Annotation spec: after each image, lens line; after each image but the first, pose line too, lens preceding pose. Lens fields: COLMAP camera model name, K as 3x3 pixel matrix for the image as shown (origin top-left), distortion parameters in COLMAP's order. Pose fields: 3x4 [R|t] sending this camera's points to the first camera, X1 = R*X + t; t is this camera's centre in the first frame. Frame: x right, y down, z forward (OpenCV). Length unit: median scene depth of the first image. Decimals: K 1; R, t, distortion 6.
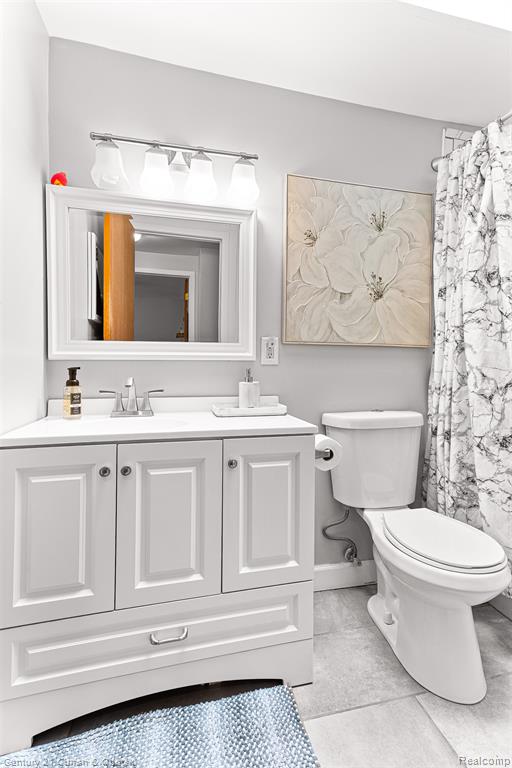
lens RADIAL K [[363.6, 0, 261.6], [0, 363.6, 364.1], [0, 0, 1]] dist [0.012634, 0.006395]
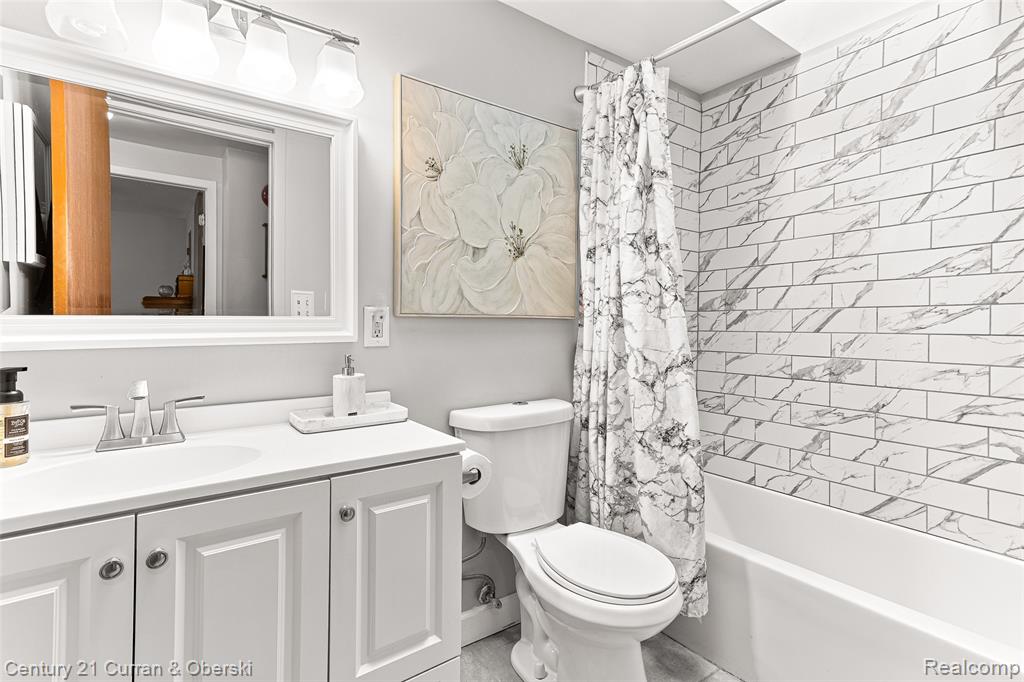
lens RADIAL K [[484.8, 0, 507.5], [0, 484.8, 324.1], [0, 0, 1]] dist [0.012634, 0.006395]
pose [[0.932342, -0.005607, 0.361533, -0.083449], [0.002528, 0.999956, 0.008991, -0.050885], [-0.361568, -0.007469, 0.932316, 0.053346]]
